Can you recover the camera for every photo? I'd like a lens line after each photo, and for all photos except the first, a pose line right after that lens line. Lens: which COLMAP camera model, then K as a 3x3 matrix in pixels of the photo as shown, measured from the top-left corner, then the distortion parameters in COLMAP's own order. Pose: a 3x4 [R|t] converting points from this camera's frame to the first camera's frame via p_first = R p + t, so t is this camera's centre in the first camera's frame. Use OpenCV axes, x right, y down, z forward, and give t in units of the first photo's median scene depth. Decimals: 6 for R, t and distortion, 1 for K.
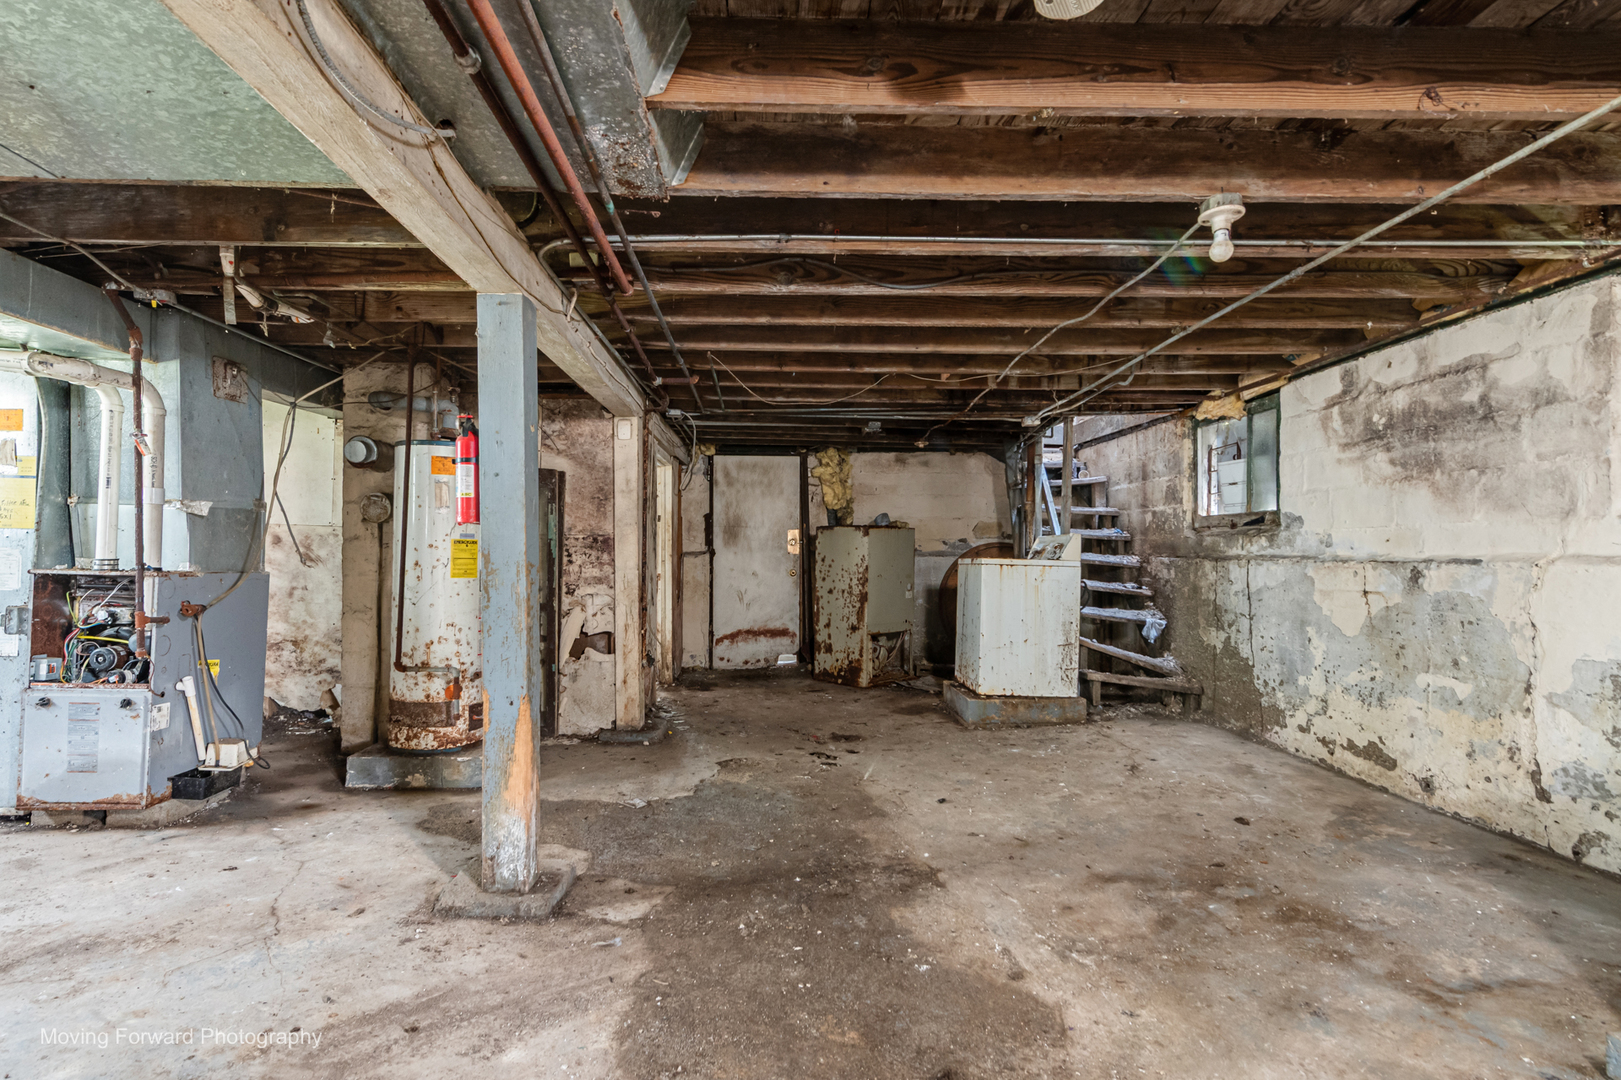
lens RADIAL K [[798.9, 0, 772.5], [0, 798.9, 556.9], [0, 0, 1]] dist [0.006209, -0.000789]
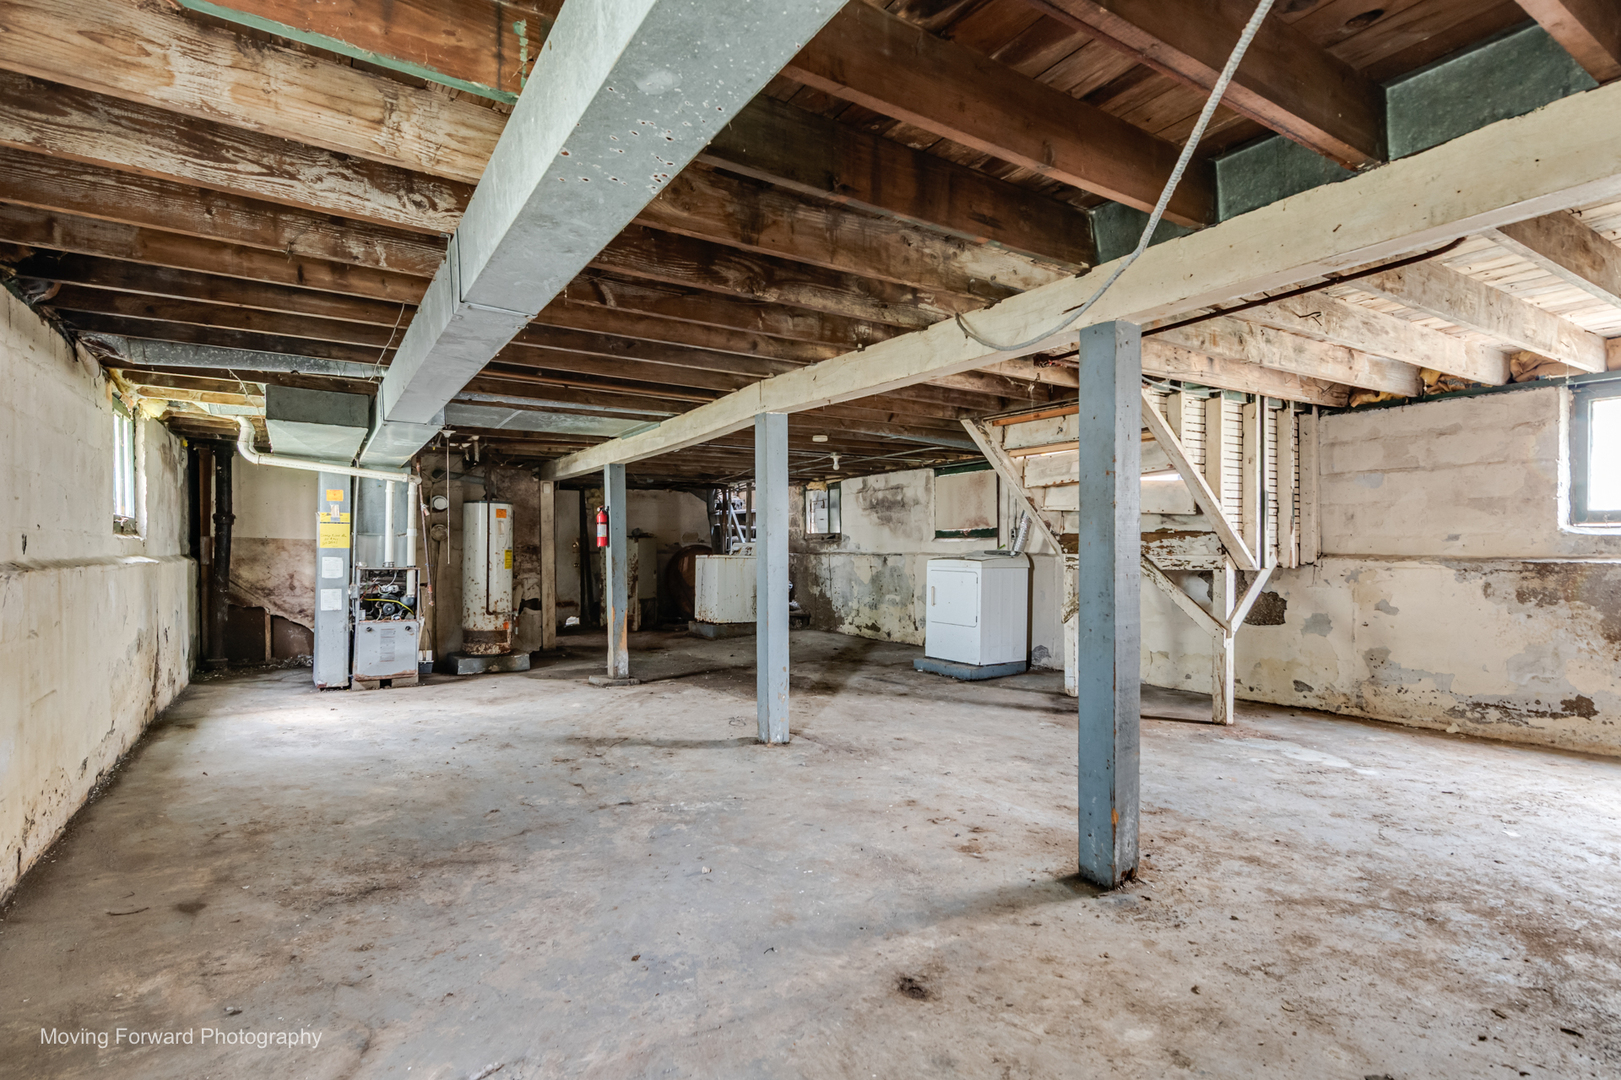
lens RADIAL K [[798.9, 0, 809.6], [0, 798.9, 548.3], [0, 0, 1]] dist [0.006209, -0.000789]
pose [[0.847987, -0.008553, 0.529949, -0.713427], [0.009303, 0.999956, 0.001252, -0.017895], [-0.529936, 0.003868, 0.848029, -0.973425]]
